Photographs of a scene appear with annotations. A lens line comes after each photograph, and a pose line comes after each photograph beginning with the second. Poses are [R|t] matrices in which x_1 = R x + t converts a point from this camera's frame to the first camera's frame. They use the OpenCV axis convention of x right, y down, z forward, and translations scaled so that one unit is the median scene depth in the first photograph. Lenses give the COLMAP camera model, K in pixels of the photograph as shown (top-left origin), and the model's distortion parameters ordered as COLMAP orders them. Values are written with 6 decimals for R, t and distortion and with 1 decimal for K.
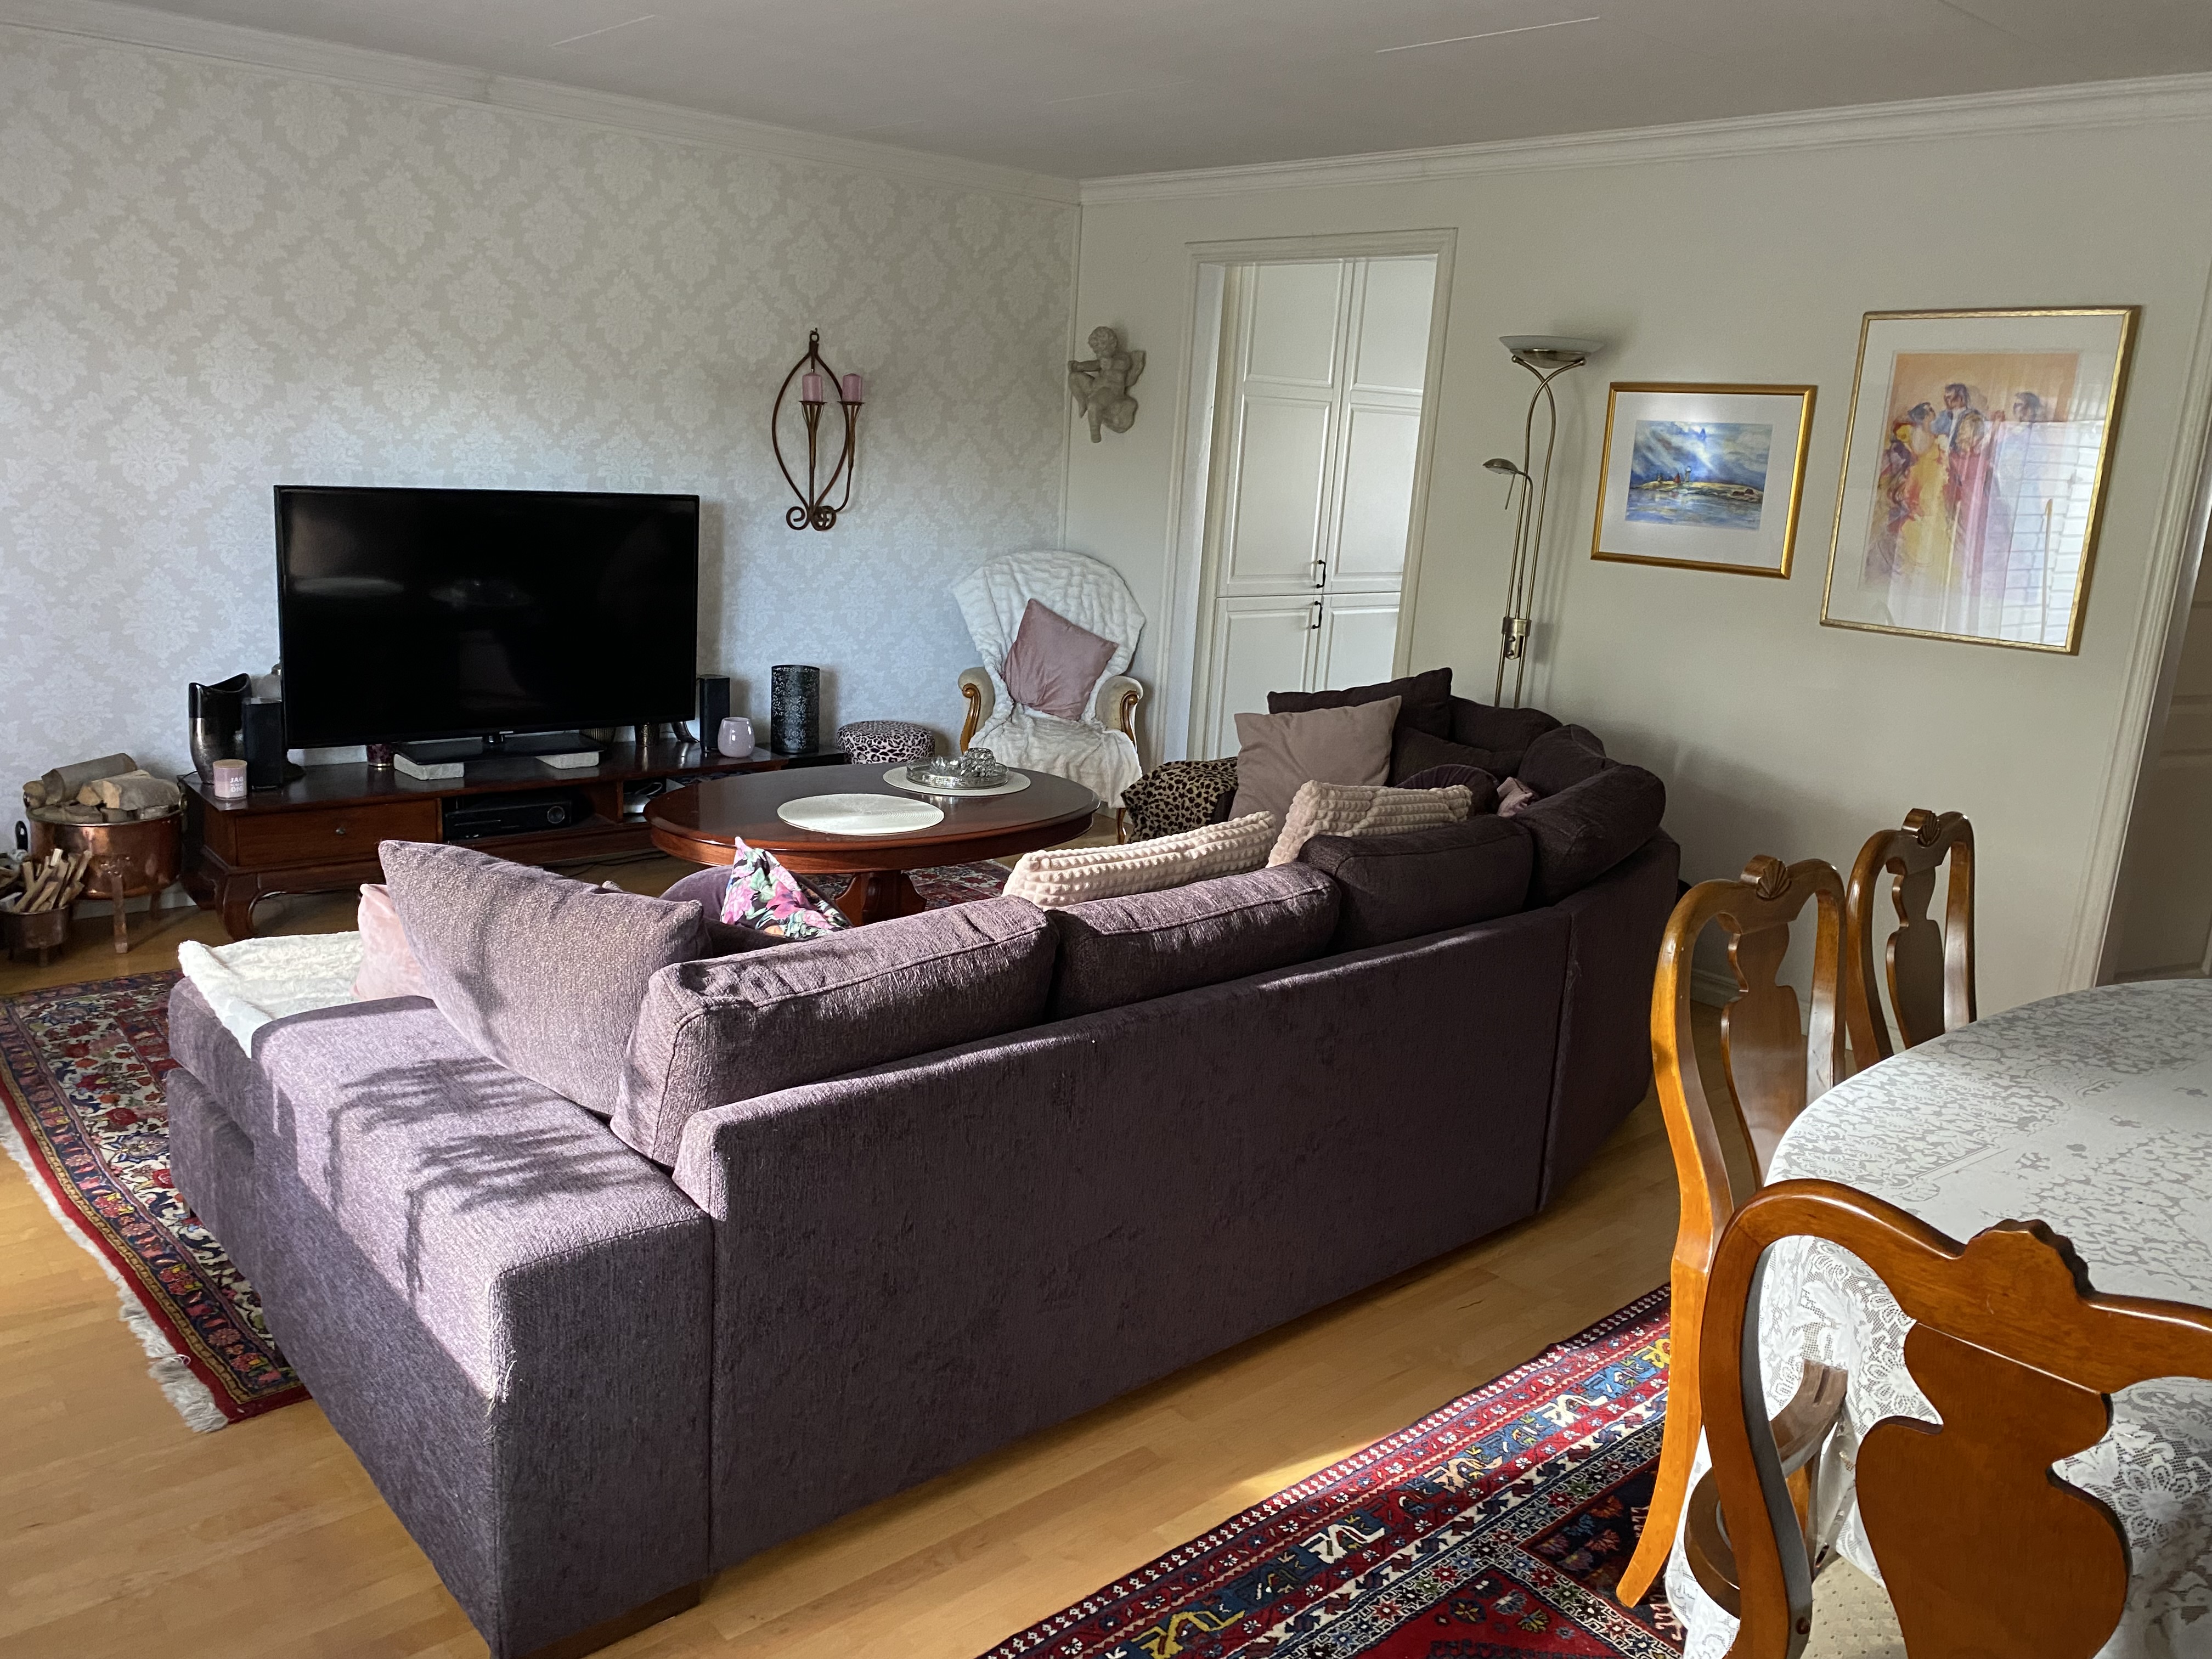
lens RADIAL K [[1693.1, 0, 1098.7], [0, 1693.1, 810.8], [0, 0, 1]] dist [0.022915, -0.002309]
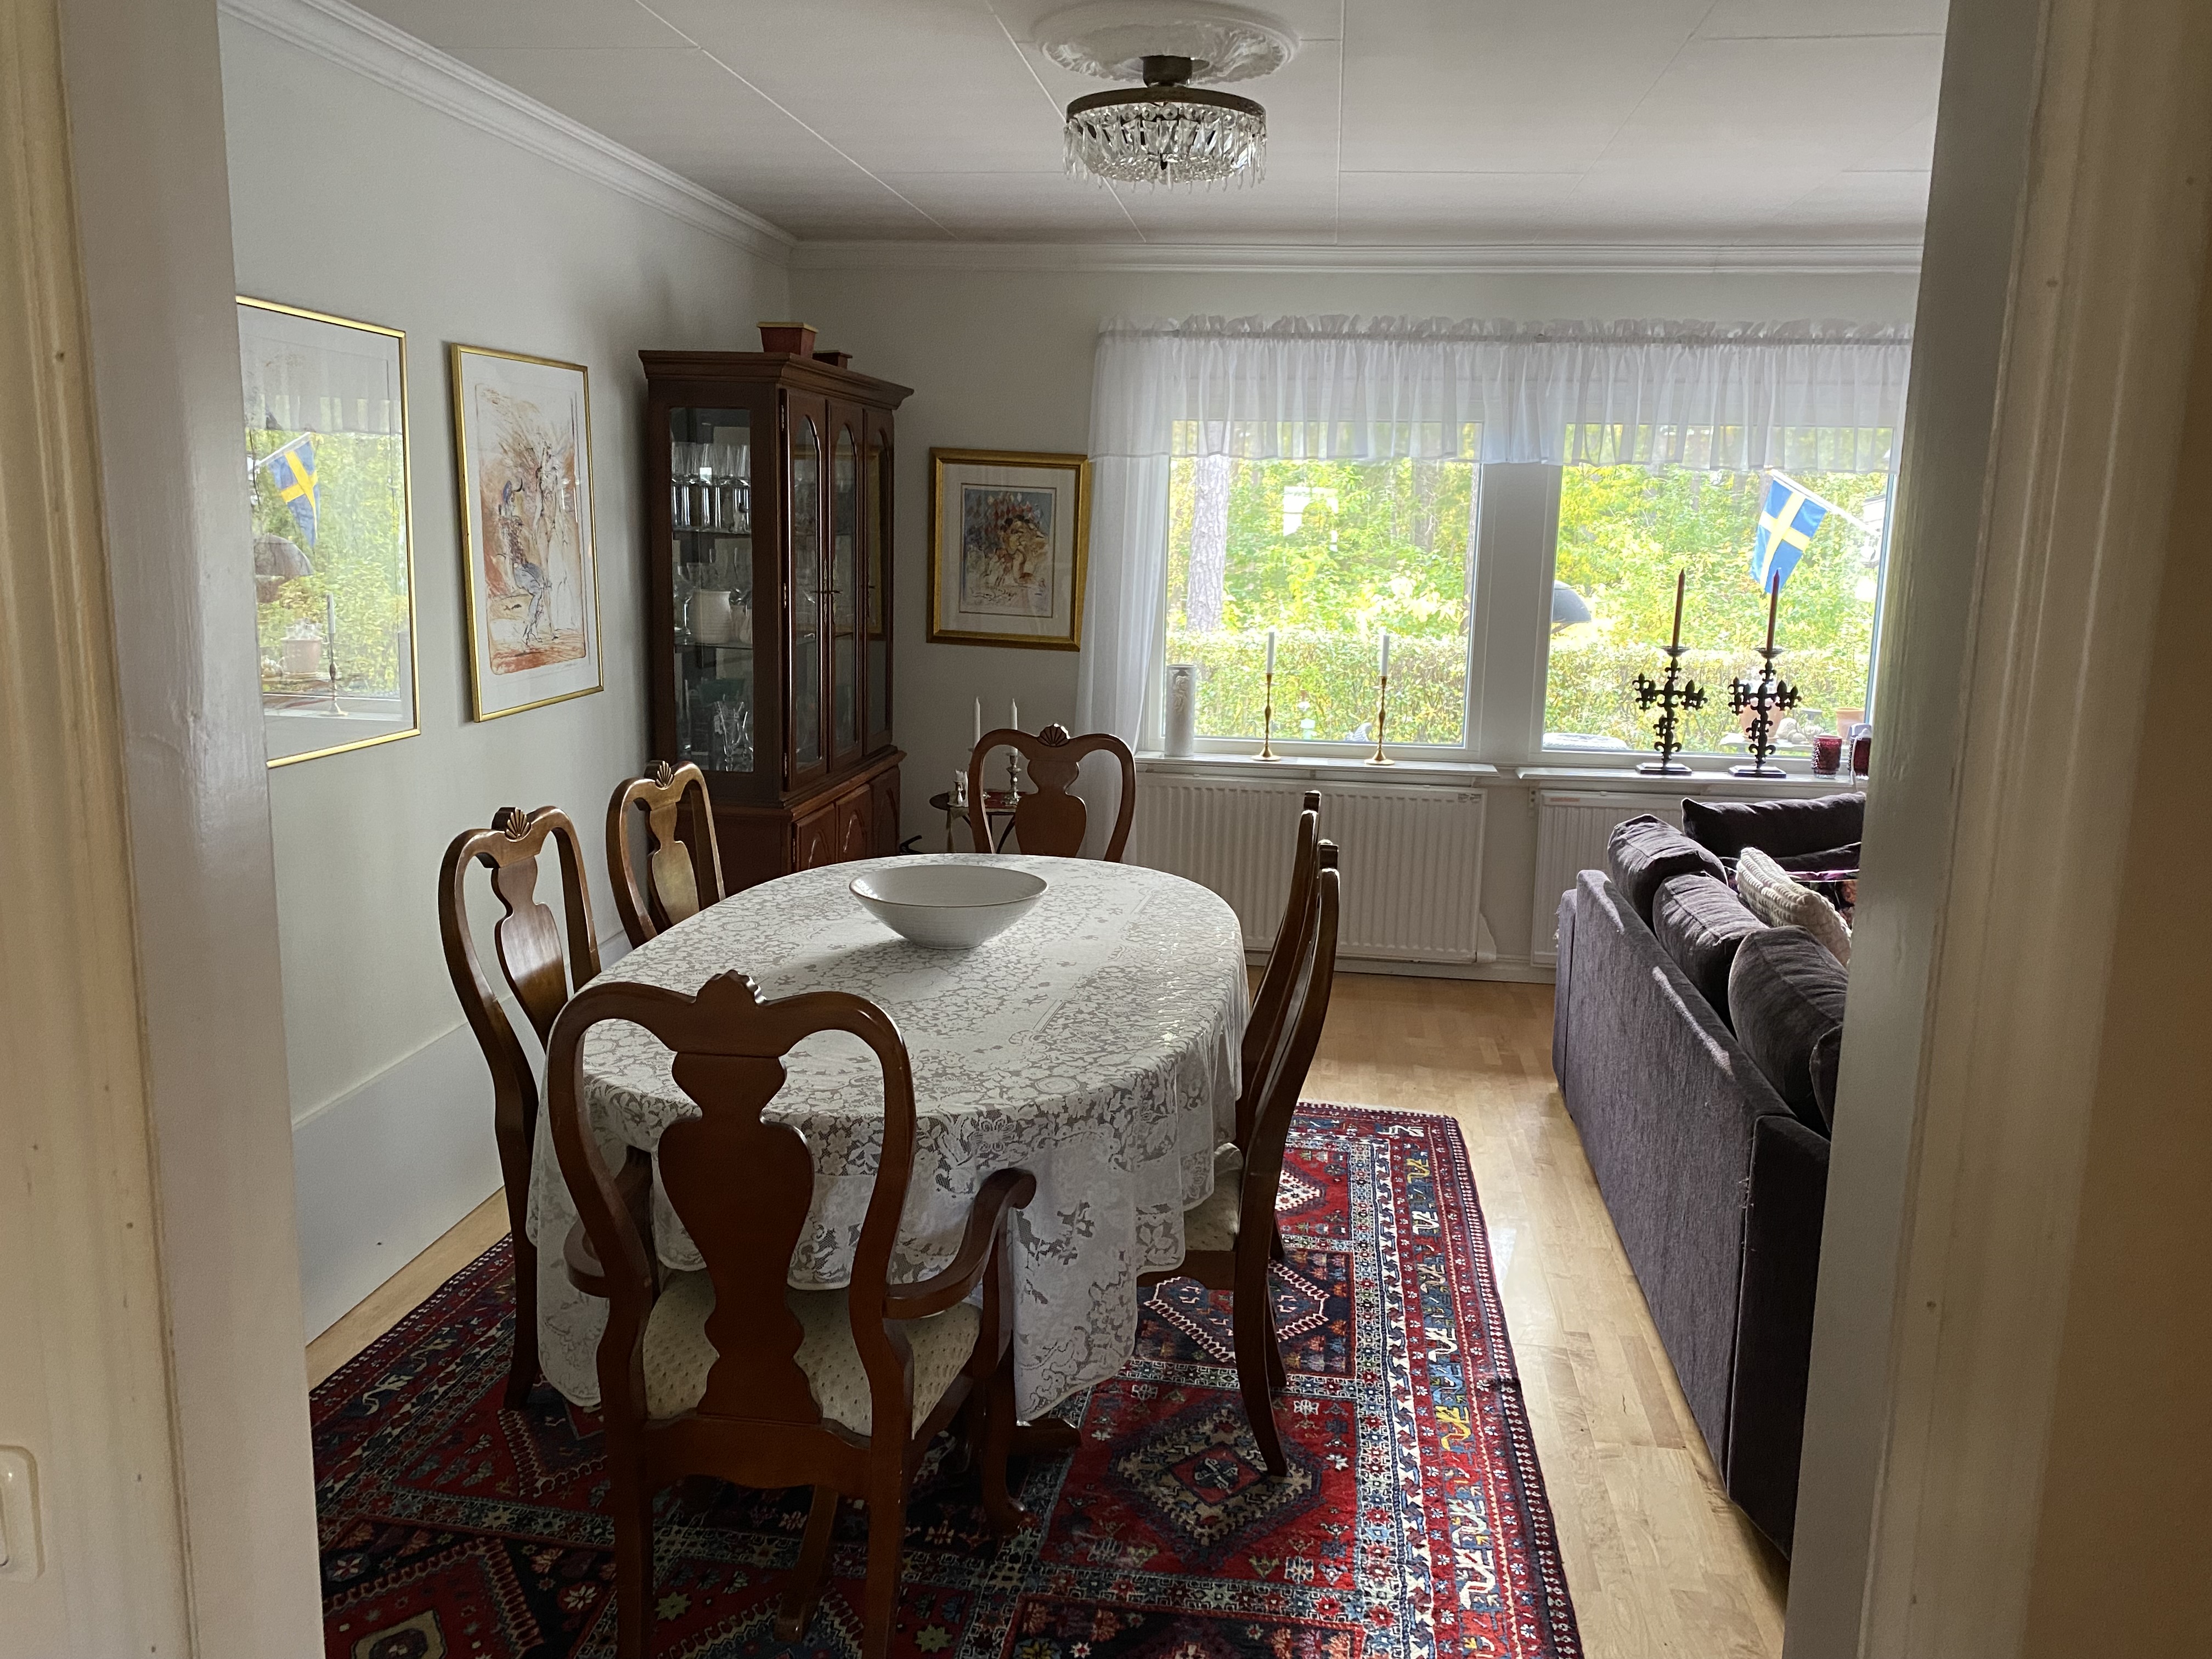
lens RADIAL K [[1680.1, 0, 1106.0], [0, 1680.1, 829.5], [0, 0, 1]] dist [0.069067, -0.160215]
pose [[-0.742887, 0.046378, -0.667808, 0.719412], [-0.217412, 0.926802, 0.306219, -0.163802], [0.633128, 0.372676, -0.678426, 0.906348]]
